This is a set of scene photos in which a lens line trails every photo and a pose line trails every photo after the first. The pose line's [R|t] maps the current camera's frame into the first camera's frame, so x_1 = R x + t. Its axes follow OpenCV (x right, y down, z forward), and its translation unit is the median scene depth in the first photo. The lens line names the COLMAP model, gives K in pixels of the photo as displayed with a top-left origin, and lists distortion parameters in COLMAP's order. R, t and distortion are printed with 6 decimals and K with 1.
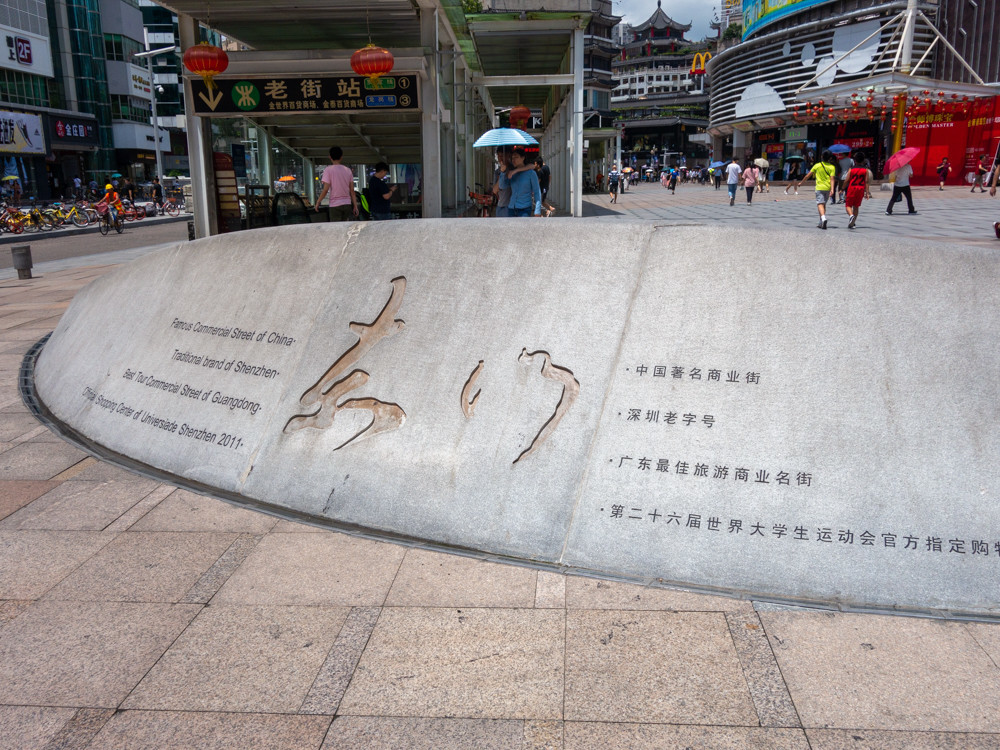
lens RADIAL K [[892.6, 0, 499.7], [0, 892.6, 368.1], [0, 0, 1]] dist [0.014915, -0.018766]
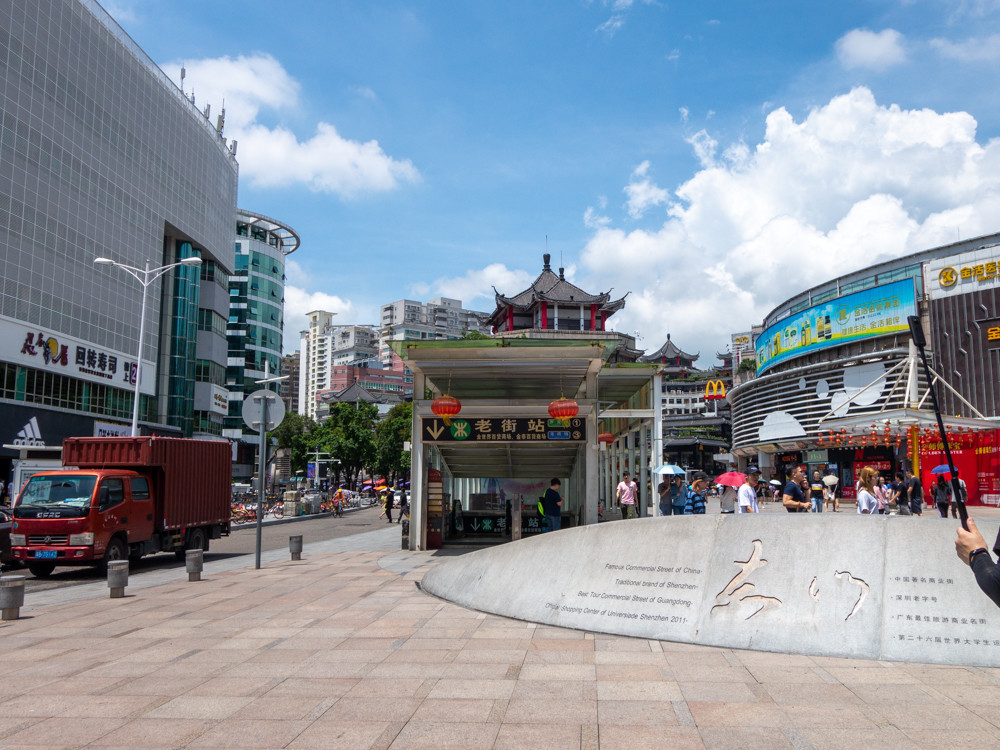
lens RADIAL K [[892.6, 0, 499.7], [0, 892.6, 368.1], [0, 0, 1]] dist [0.014915, -0.018766]
pose [[0.999763, 0.017189, -0.013348, -0.057378], [-0.020690, 0.940886, -0.338092, 0.019872], [0.006747, 0.338288, 0.941018, -0.092020]]
